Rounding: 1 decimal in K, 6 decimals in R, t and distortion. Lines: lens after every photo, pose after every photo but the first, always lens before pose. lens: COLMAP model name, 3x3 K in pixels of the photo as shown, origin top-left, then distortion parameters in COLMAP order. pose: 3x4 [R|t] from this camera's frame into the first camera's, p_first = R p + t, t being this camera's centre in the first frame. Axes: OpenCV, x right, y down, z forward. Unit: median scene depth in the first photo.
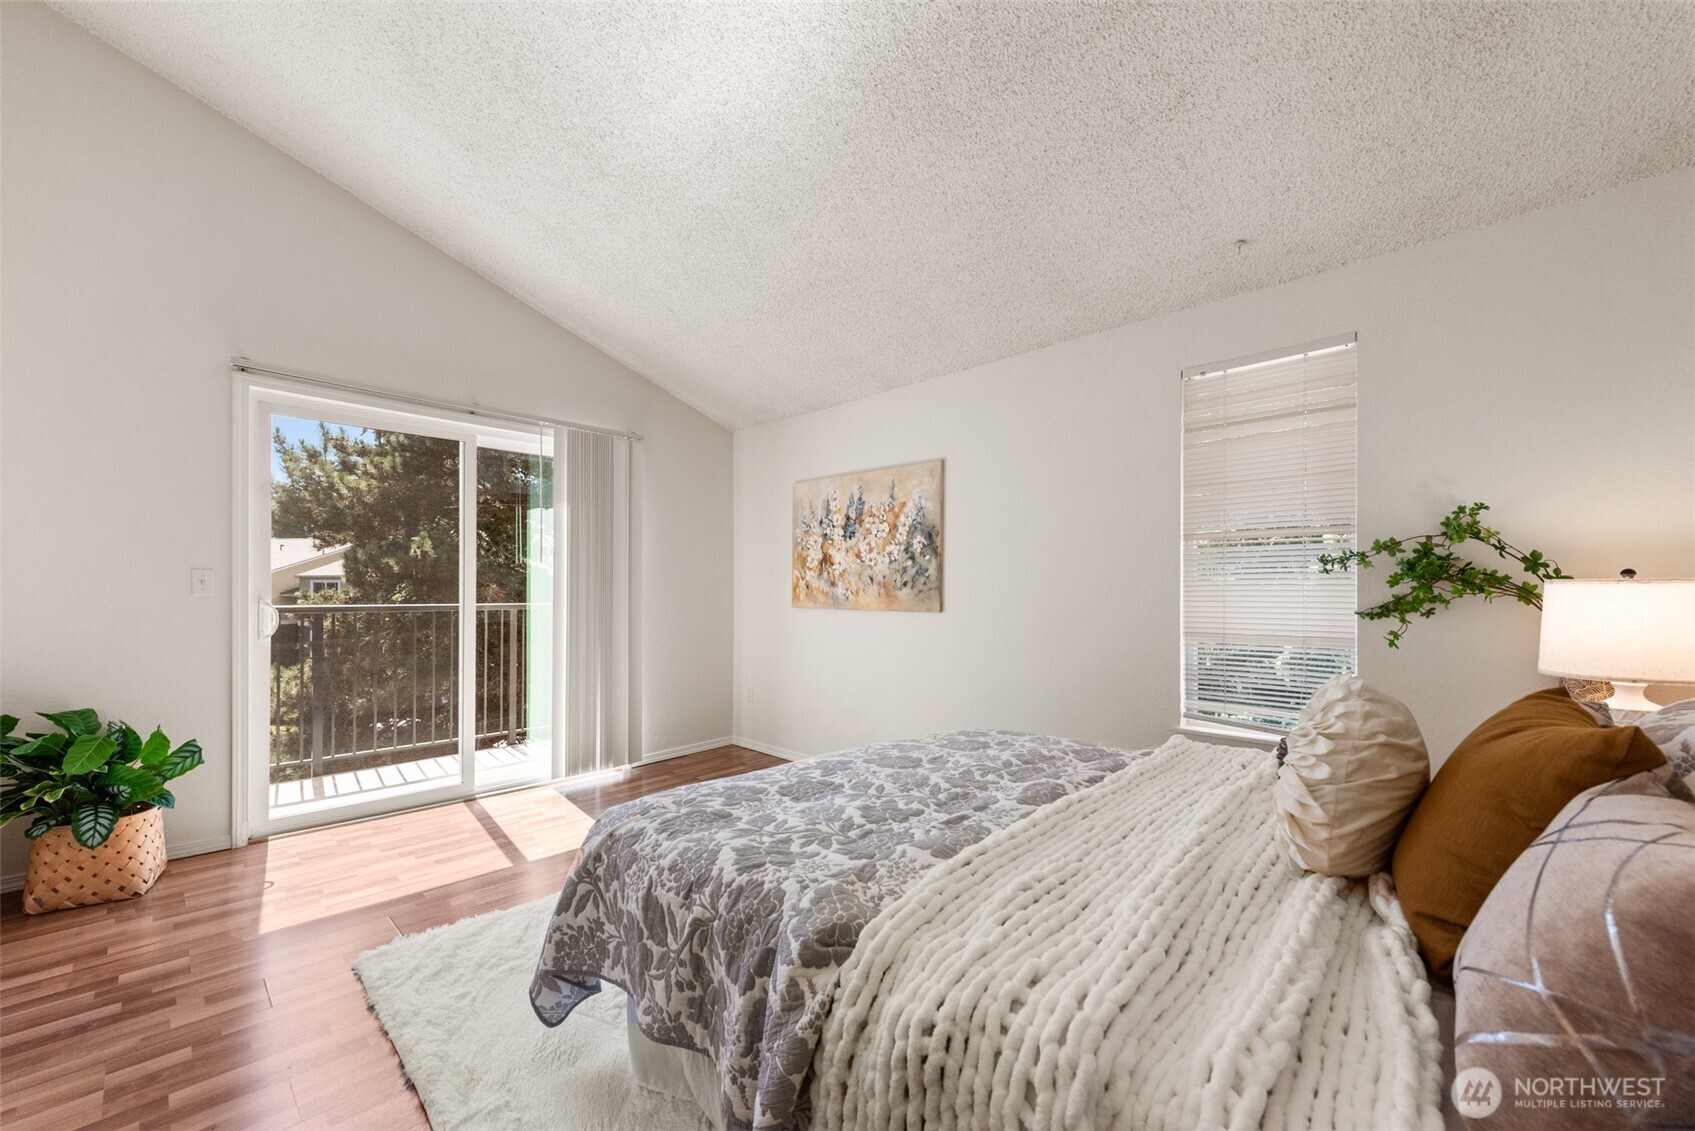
lens RADIAL K [[671.2, 0, 847.5], [0, 671.2, 565.5], [0, 0, 1]] dist [0.008734, -0.000100]
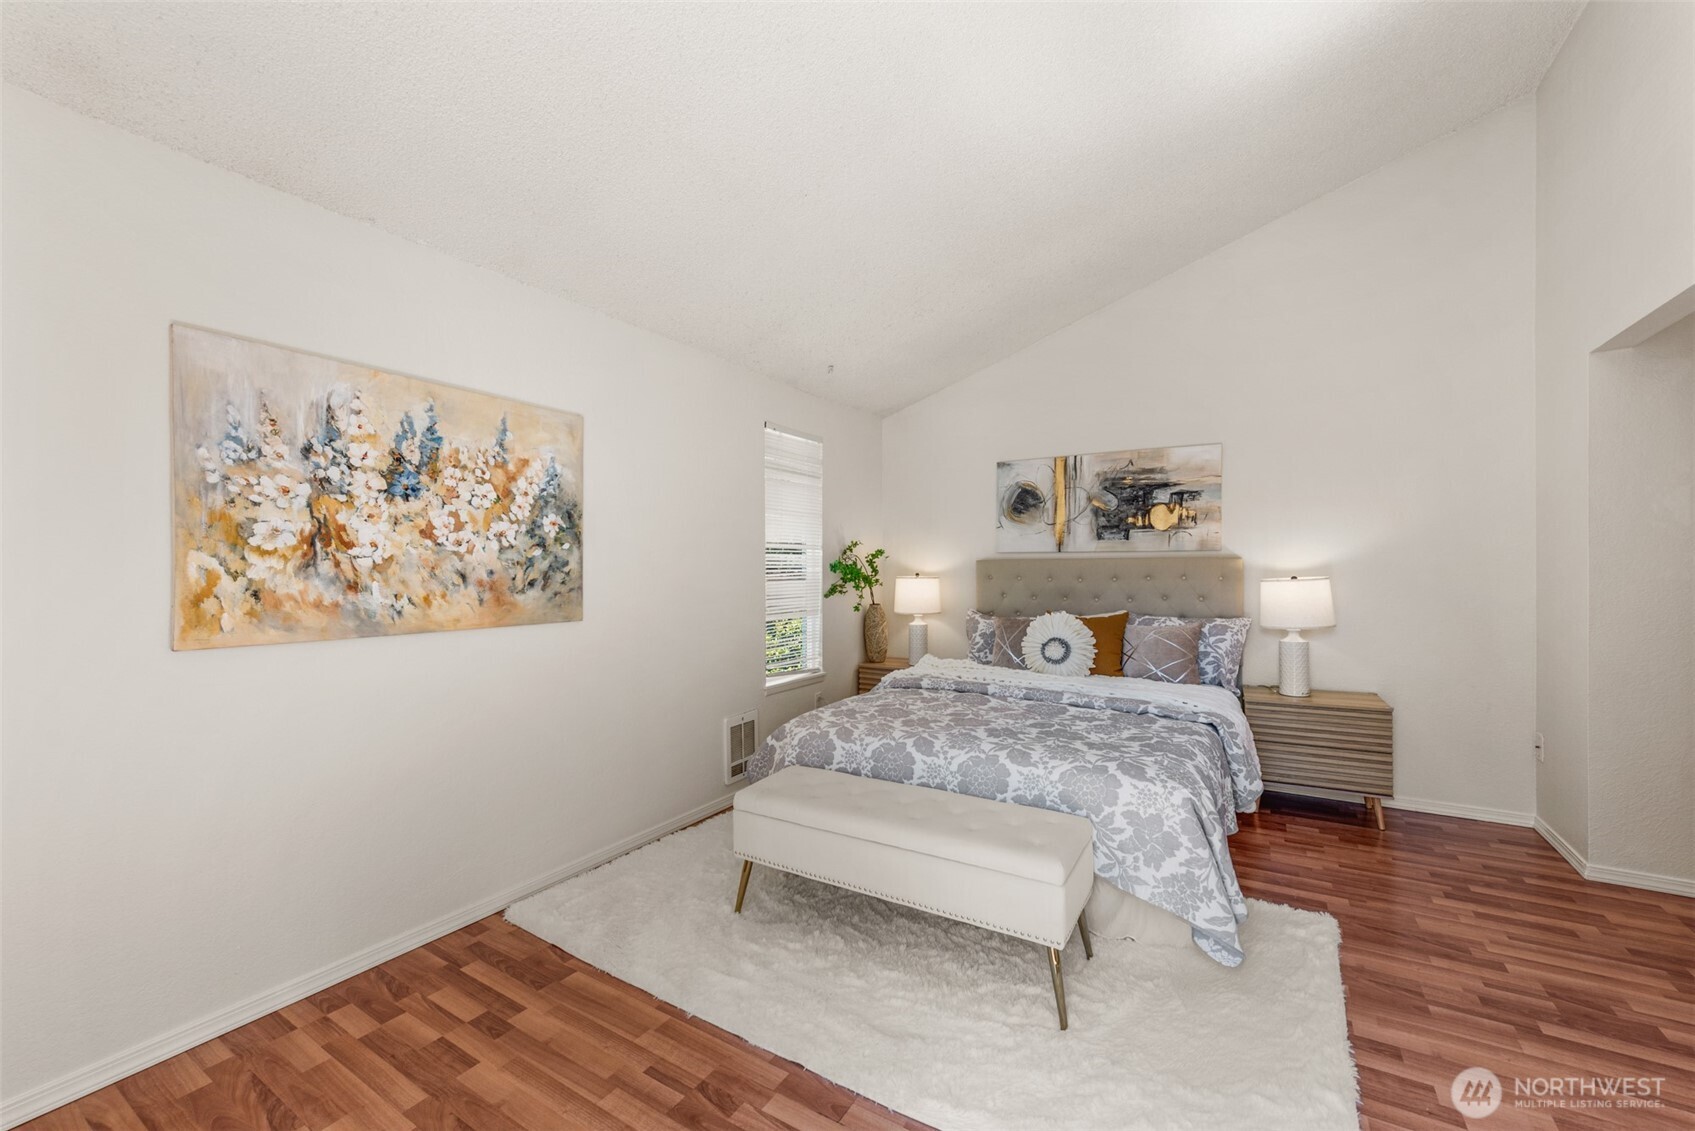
lens RADIAL K [[671.2, 0, 847.5], [0, 671.2, 565.5], [0, 0, 1]] dist [0.008734, -0.000100]
pose [[-0.224050, 0.010908, 0.974517, -0.618165], [-0.023546, 0.999585, -0.016602, 0.013058], [-0.974293, -0.026666, -0.223700, 0.822353]]
